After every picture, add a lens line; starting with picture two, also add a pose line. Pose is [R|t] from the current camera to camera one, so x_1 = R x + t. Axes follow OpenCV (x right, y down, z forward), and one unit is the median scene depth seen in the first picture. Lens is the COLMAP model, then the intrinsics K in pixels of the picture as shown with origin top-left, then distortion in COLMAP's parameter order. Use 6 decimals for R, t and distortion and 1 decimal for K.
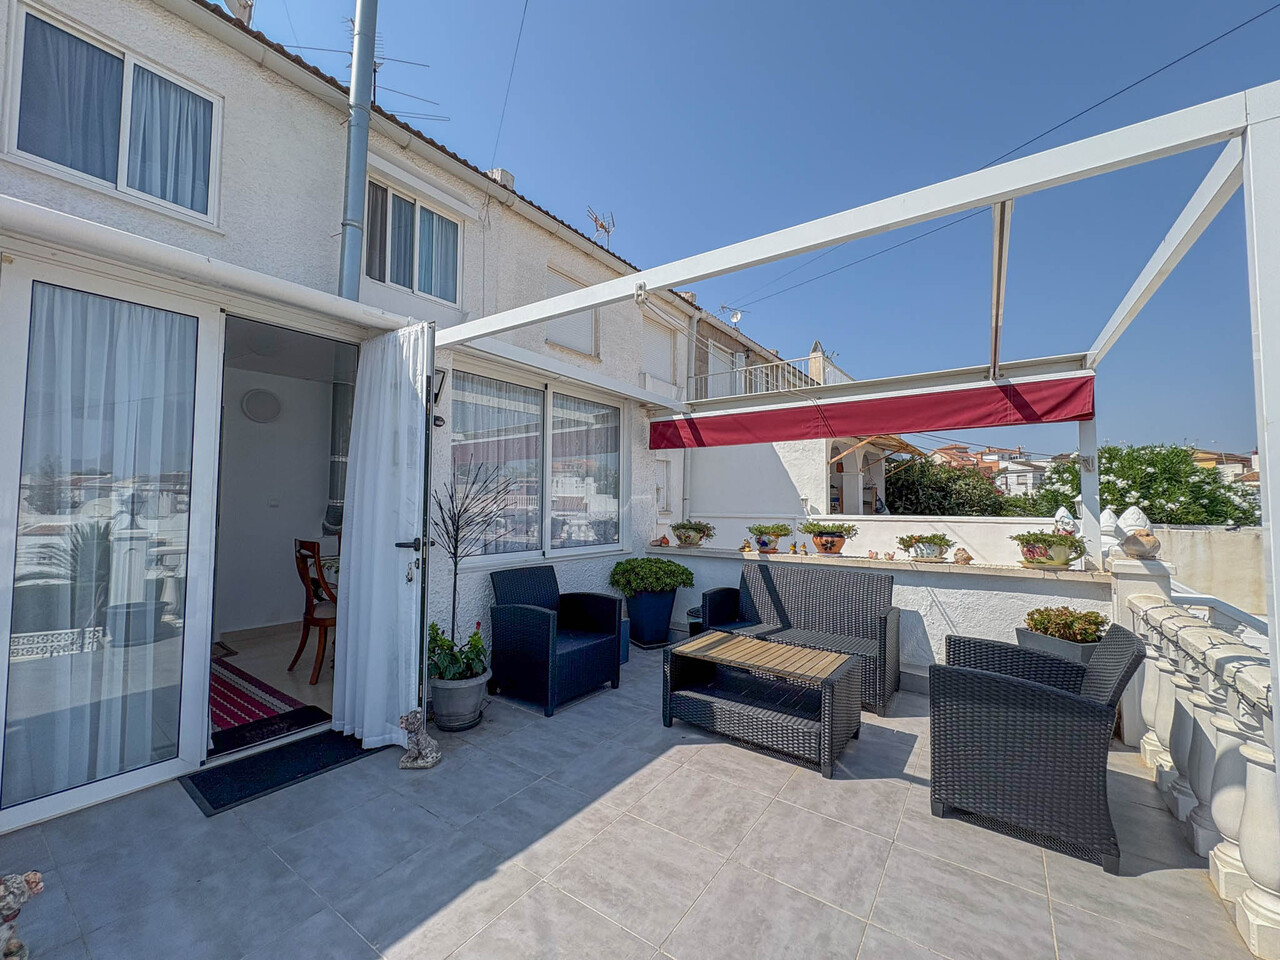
lens RADIAL K [[511.1, 0, 640.1], [0, 511.1, 478.4], [0, 0, 1]] dist [0.000008, 0.000255]
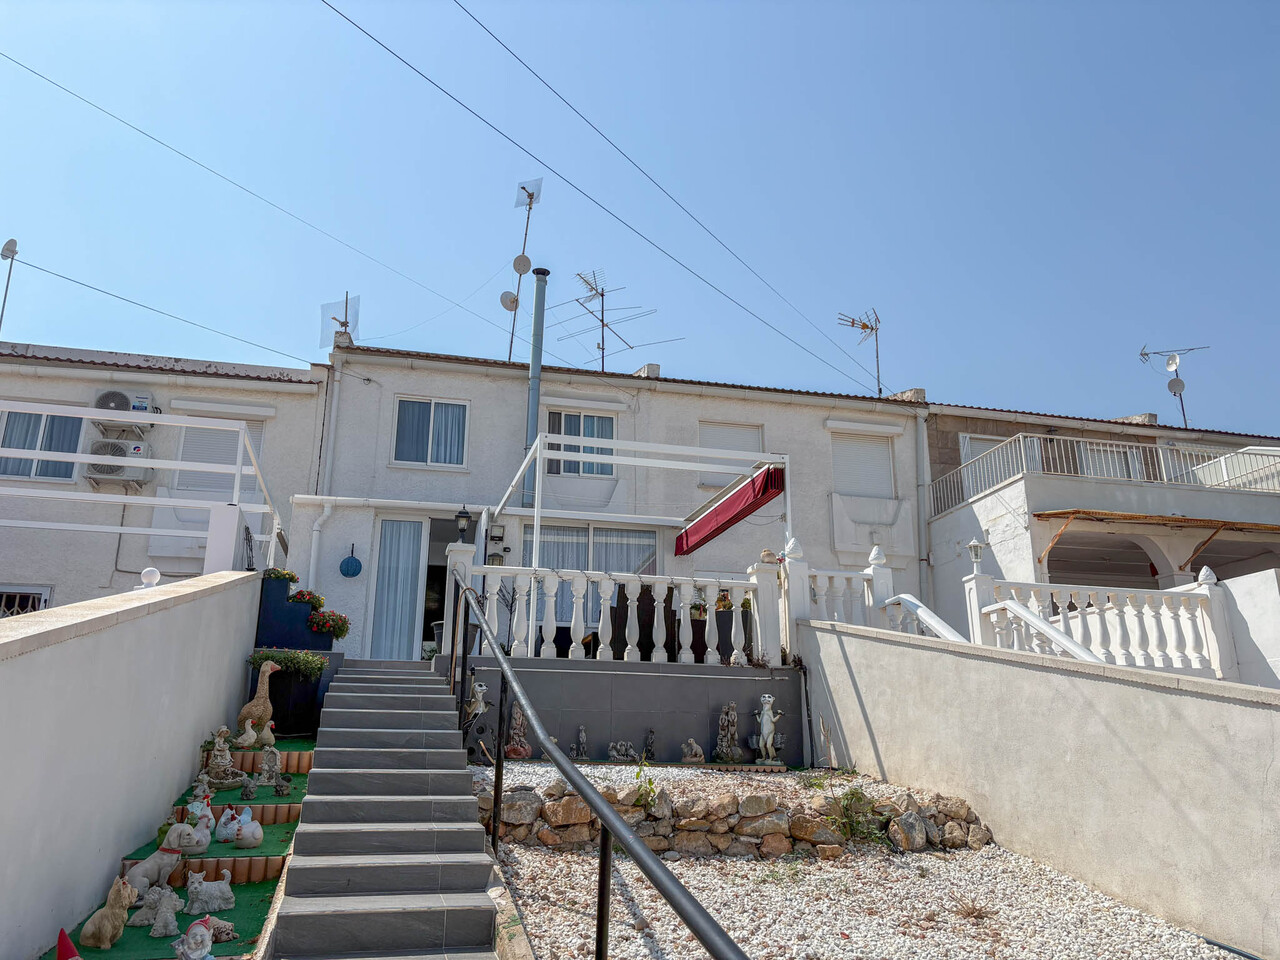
lens RADIAL K [[966.5, 0, 642.8], [0, 966.5, 484.7], [0, 0, 1]] dist [0.032179, -0.004050]
pose [[0.766970, -0.191141, -0.612553, 1.971005], [0.035629, 0.965818, -0.256762, 0.525186], [0.640693, 0.175104, 0.747564, -1.306593]]
